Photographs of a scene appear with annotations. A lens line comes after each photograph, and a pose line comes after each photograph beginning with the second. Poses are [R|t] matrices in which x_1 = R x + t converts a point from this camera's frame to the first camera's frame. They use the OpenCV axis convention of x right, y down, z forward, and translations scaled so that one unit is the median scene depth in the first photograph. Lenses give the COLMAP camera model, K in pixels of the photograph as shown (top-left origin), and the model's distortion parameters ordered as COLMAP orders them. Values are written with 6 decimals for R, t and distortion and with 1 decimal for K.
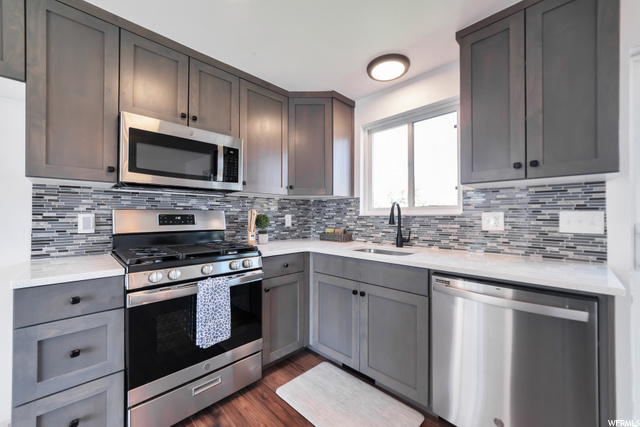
lens RADIAL K [[253.1, 0, 318.4], [0, 253.1, 213.0], [0, 0, 1]] dist [-0.004592, 0.000062]
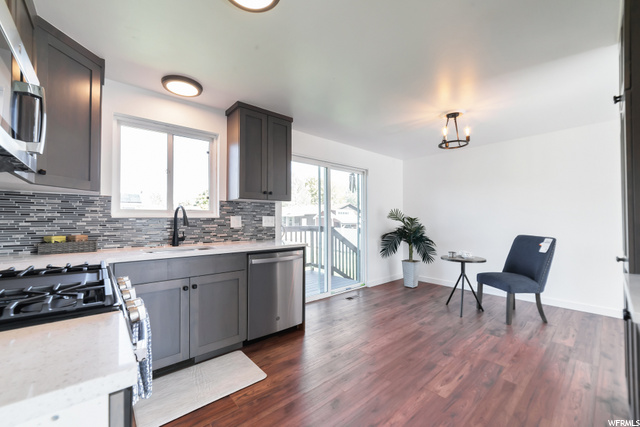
lens RADIAL K [[253.1, 0, 318.2], [0, 253.1, 215.8], [0, 0, 1]] dist [-0.004592, 0.000062]
pose [[0.070833, 0.011898, 0.997417, -0.774268], [-0.013960, 0.999843, -0.010936, 0.004535], [-0.997390, -0.013149, 0.070988, 0.309341]]
